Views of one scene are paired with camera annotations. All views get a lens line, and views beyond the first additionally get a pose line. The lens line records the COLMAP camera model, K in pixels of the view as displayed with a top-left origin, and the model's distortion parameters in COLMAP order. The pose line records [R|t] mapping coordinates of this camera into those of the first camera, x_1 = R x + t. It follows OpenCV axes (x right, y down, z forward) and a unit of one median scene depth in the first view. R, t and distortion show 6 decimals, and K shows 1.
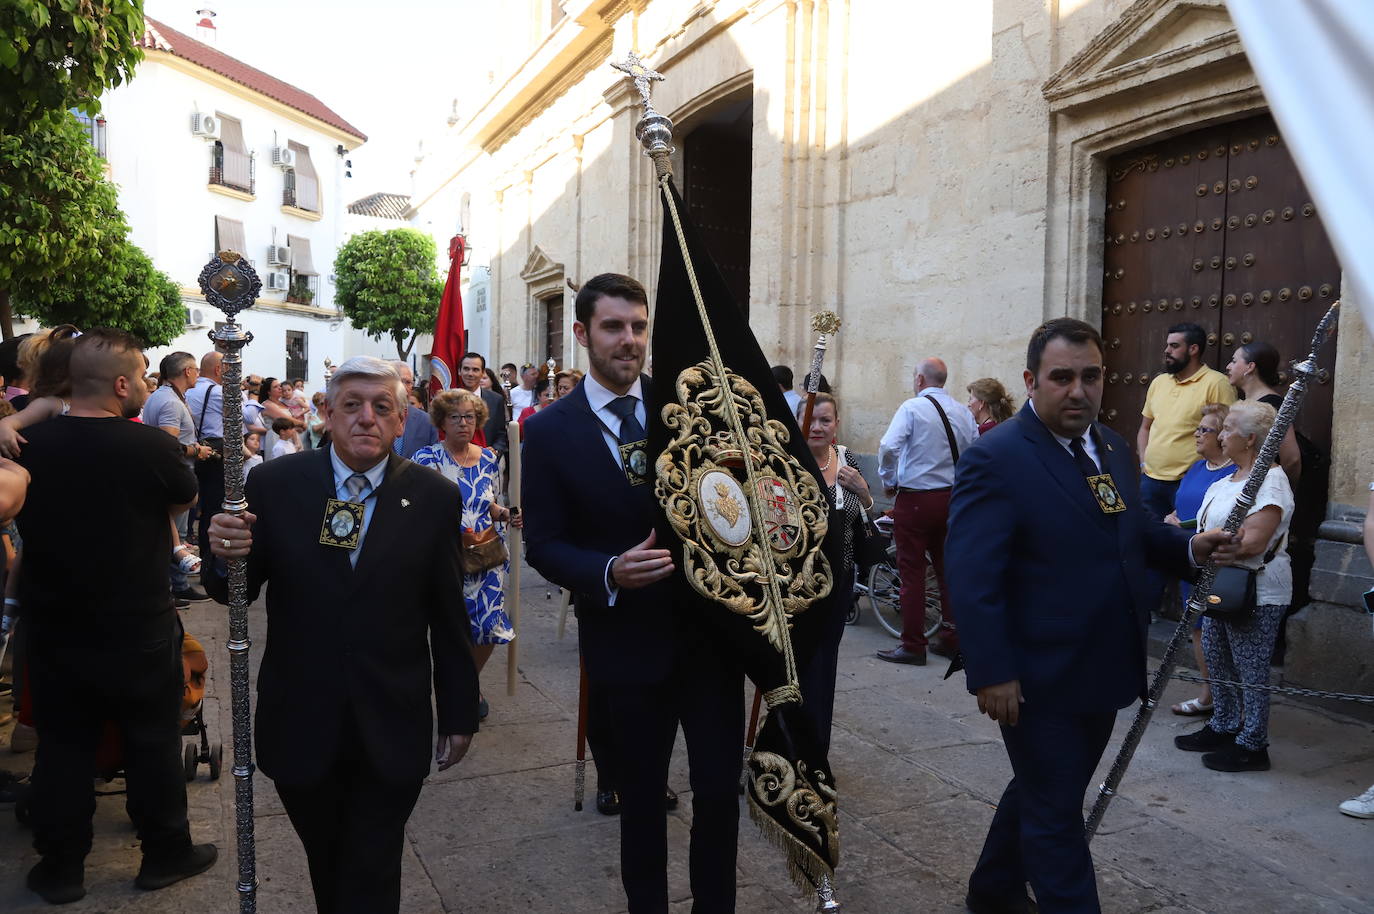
lens RADIAL K [[1063.0, 0, 687.0], [0, 1063.0, 457.0], [0, 0, 1]] dist [-0.093644, 0.095871]
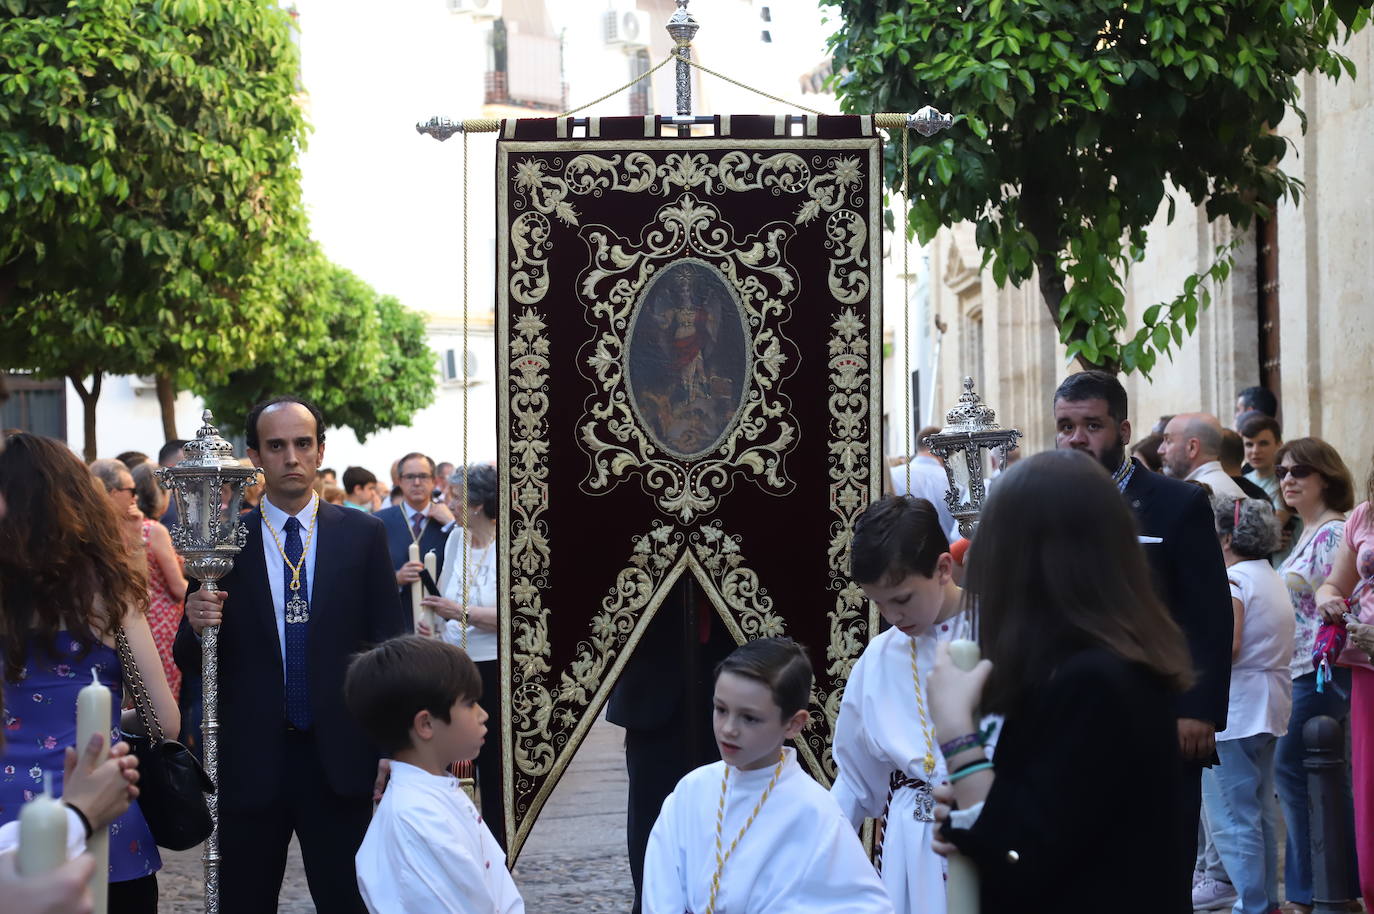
lens RADIAL K [[3922.5, 0, 687.0], [0, 3922.5, 457.0], [0, 0, 1]] dist [0.744845, -1.704693]
pose [[0.911326, -0.044978, -0.409222, 0.671036], [0.015973, 0.997129, -0.074024, 0.089781], [0.411376, 0.060923, 0.909427, -1.141826]]
